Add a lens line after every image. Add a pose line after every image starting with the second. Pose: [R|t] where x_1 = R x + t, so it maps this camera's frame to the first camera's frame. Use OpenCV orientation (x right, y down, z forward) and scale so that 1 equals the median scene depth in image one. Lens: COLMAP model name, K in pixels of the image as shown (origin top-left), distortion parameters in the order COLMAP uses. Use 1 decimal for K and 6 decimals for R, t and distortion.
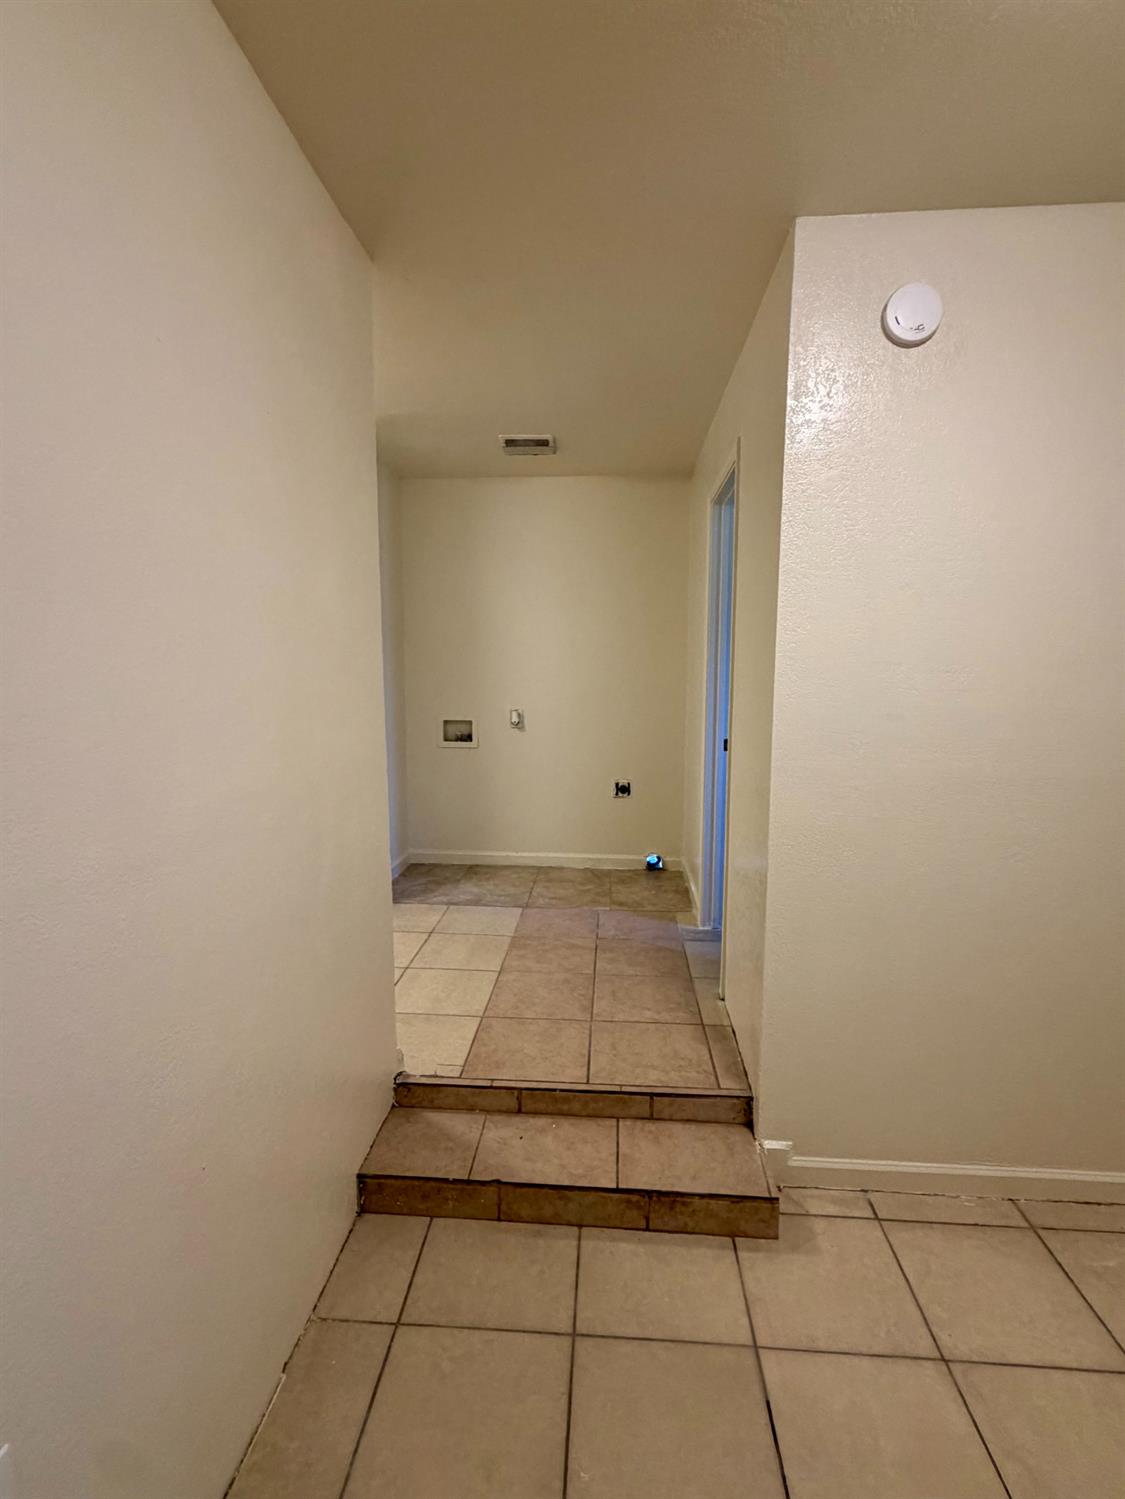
lens RADIAL K [[724.1, 0, 560.8], [0, 724.1, 750.4], [0, 0, 1]] dist [-0.000241, -0.000159]
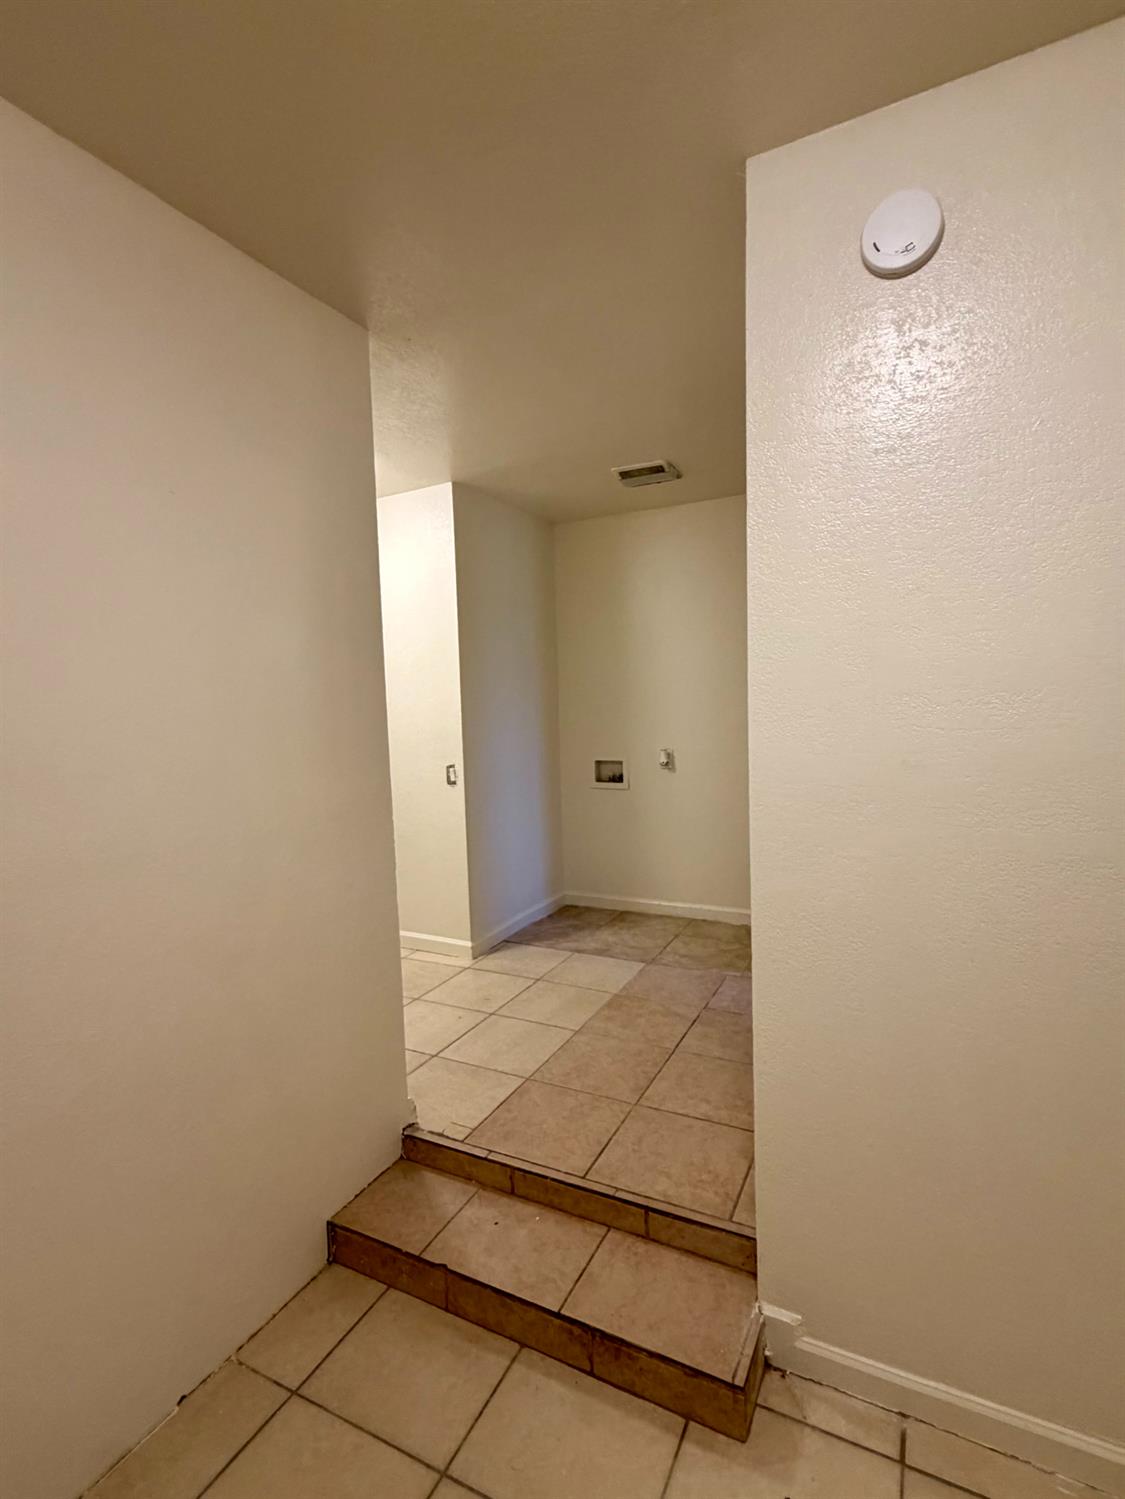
lens RADIAL K [[724.1, 0, 550.3], [0, 724.1, 752.1], [0, 0, 1]] dist [-0.000241, -0.000159]
pose [[0.920885, -0.006409, -0.389782, 0.358424], [-0.011695, 0.998961, -0.044055, -0.020193], [0.389660, 0.045128, 0.919853, 0.153218]]
